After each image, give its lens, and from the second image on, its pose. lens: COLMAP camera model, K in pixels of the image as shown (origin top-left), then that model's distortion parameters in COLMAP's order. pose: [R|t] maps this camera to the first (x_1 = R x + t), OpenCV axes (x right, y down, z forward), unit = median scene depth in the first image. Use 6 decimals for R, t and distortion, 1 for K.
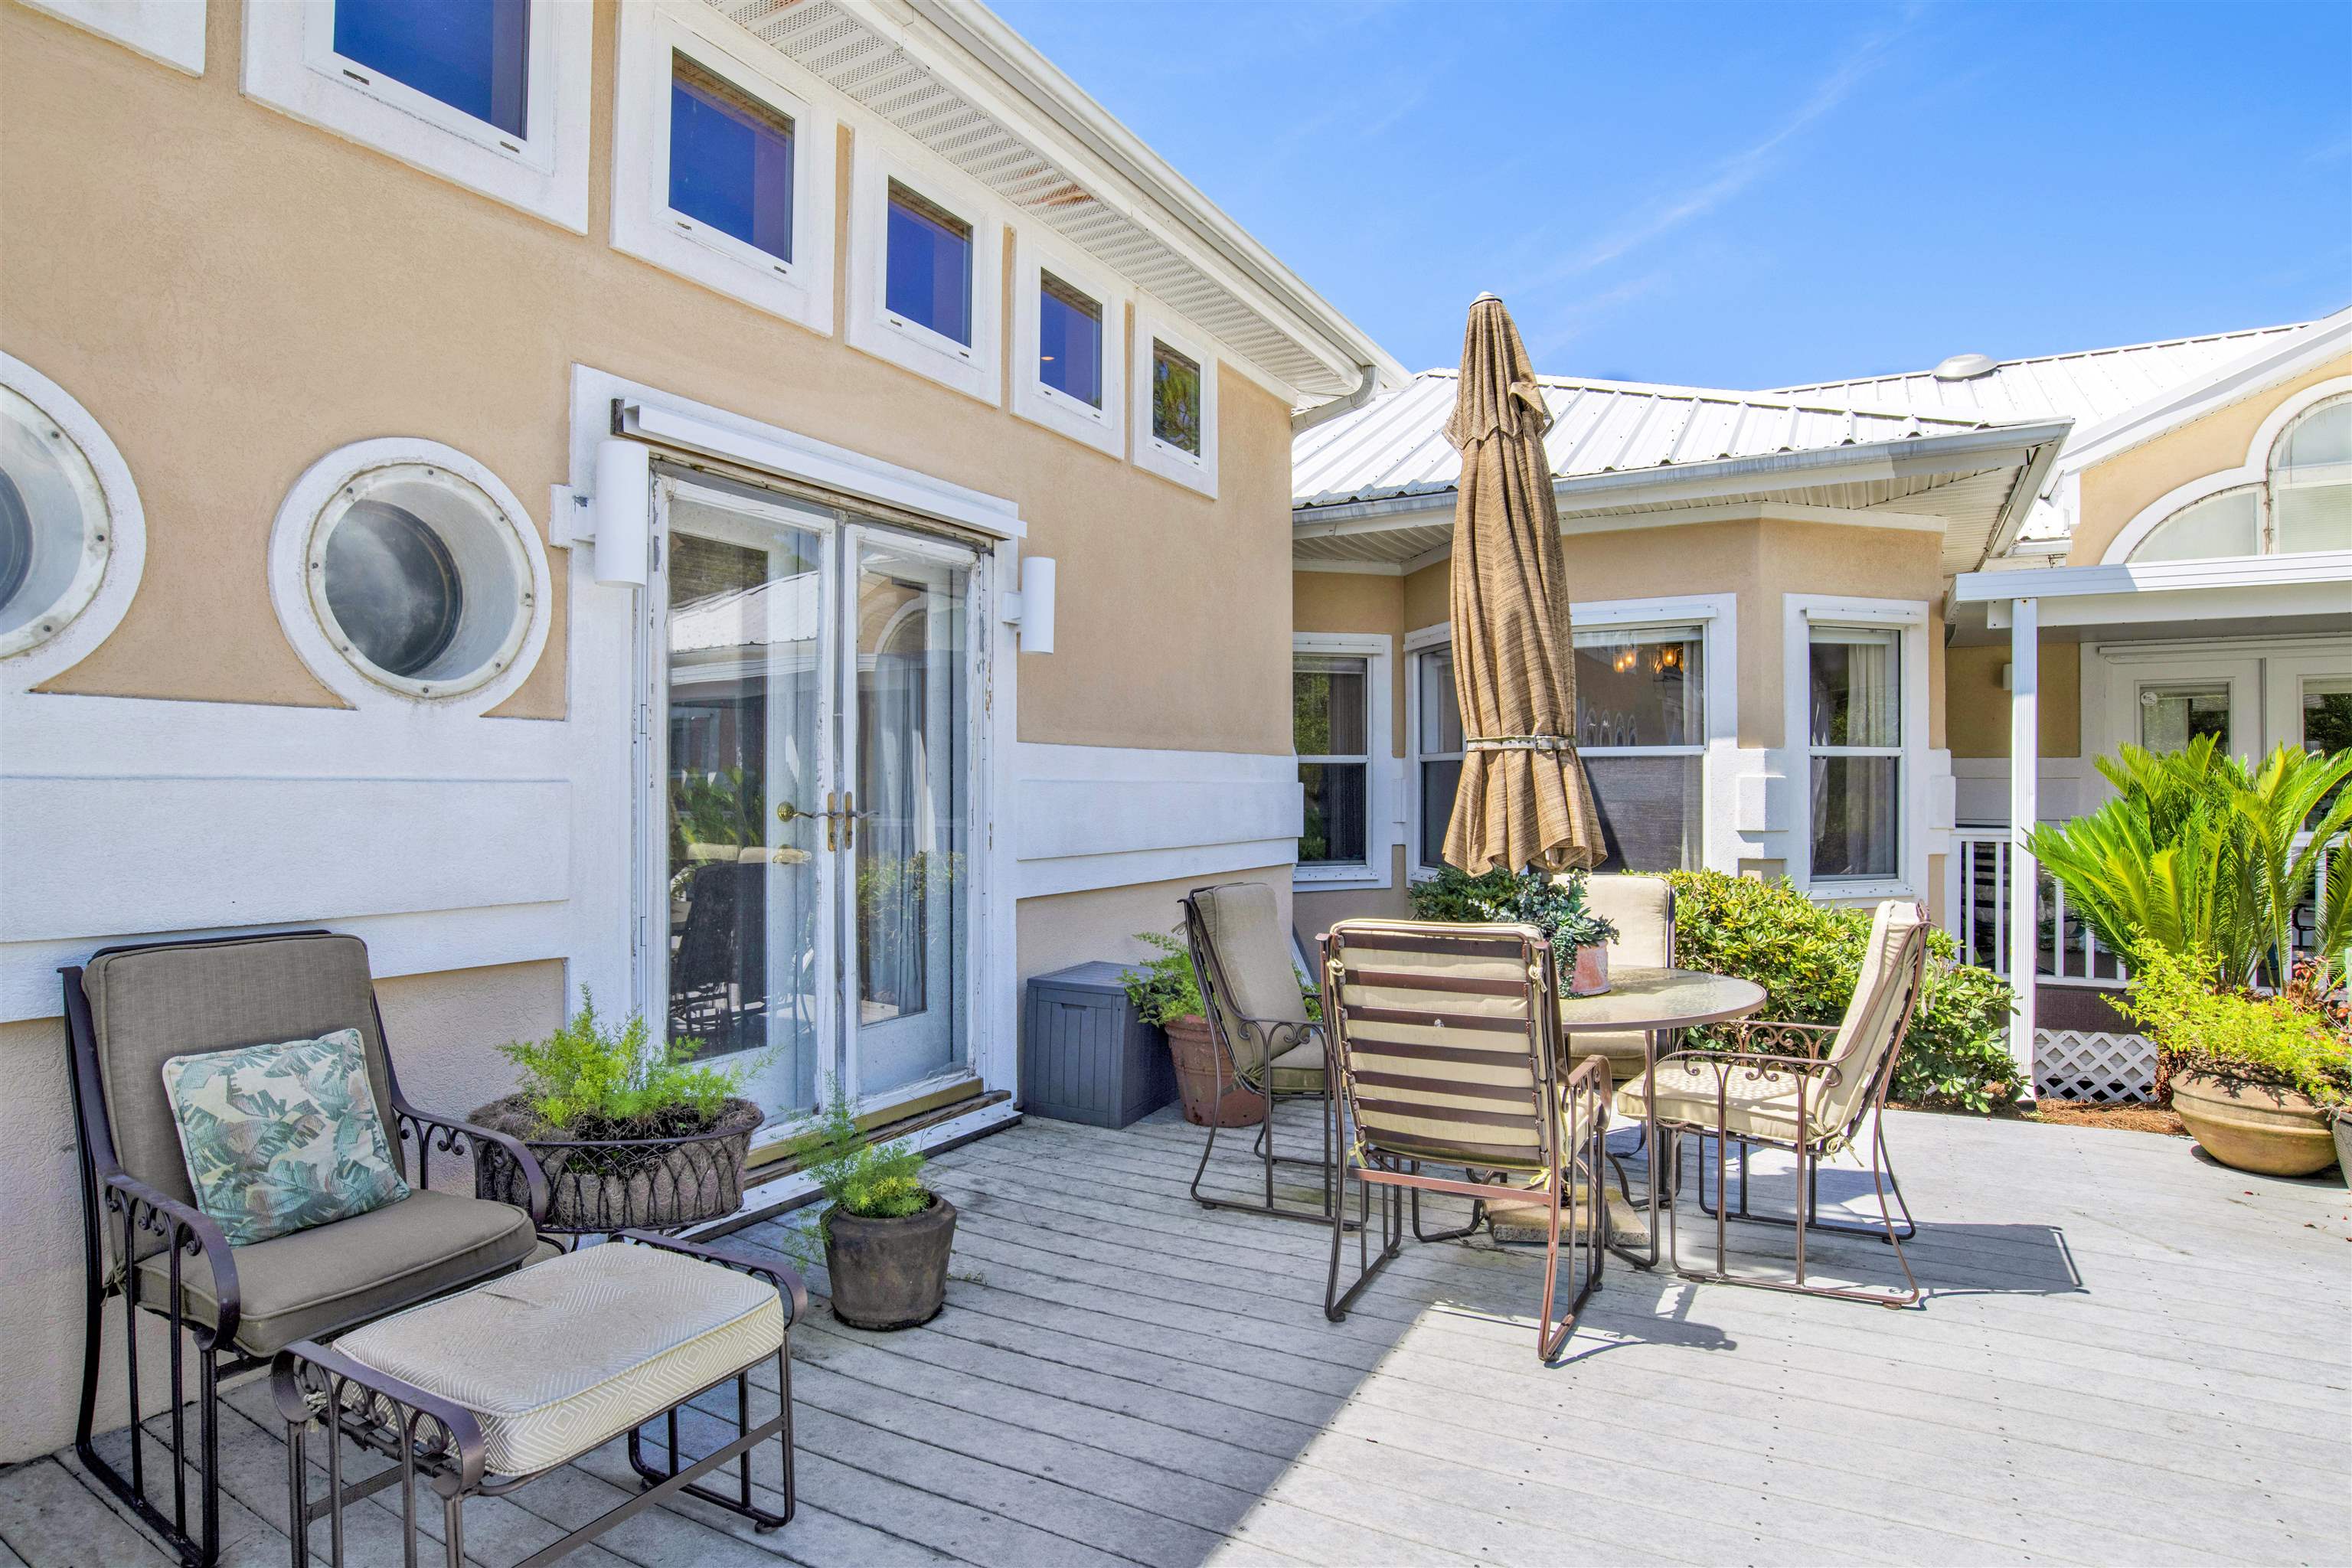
lens RADIAL K [[1277.1, 0, 1175.4], [0, 1277.1, 783.3], [0, 0, 1]] dist [-0.057807, 0.014429]
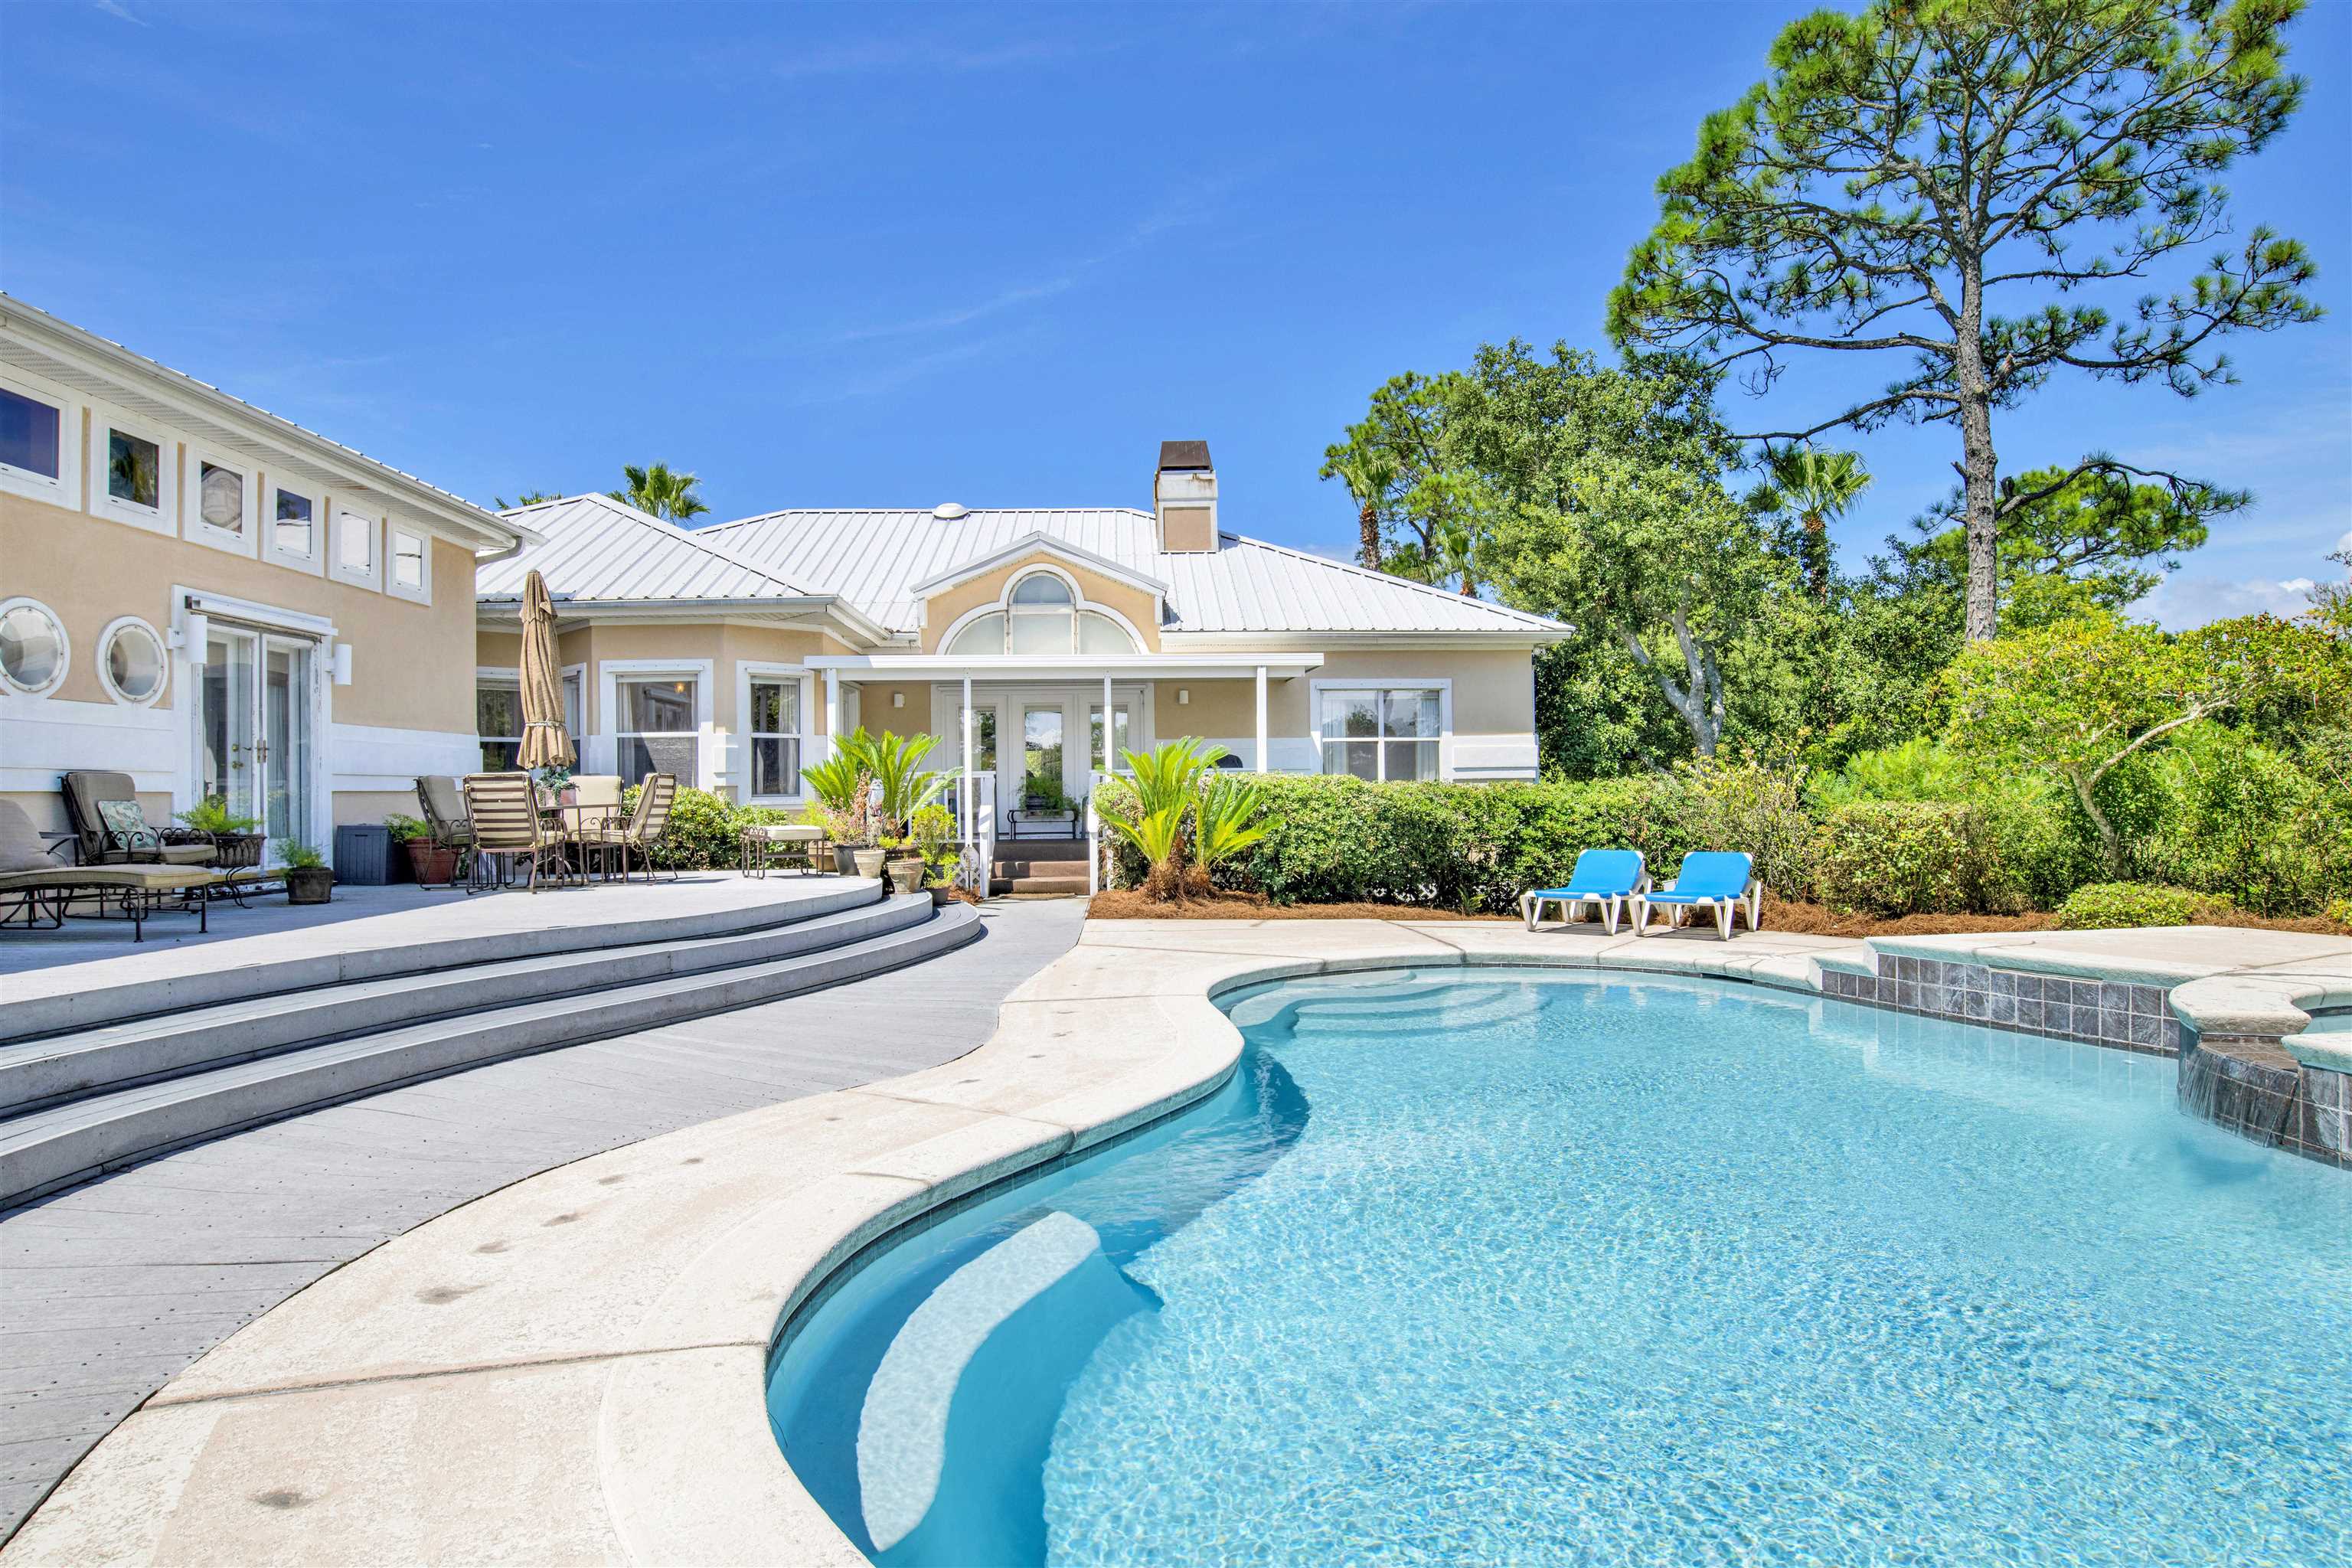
lens RADIAL K [[1286.1, 0, 1197.1], [0, 1286.1, 781.0], [0, 0, 1]] dist [-0.061371, 0.018553]
pose [[0.841049, -0.006780, 0.540916, -0.036450], [0.010487, 0.999938, -0.003772, 0.099673], [-0.540857, 0.008845, 0.841068, -1.785768]]
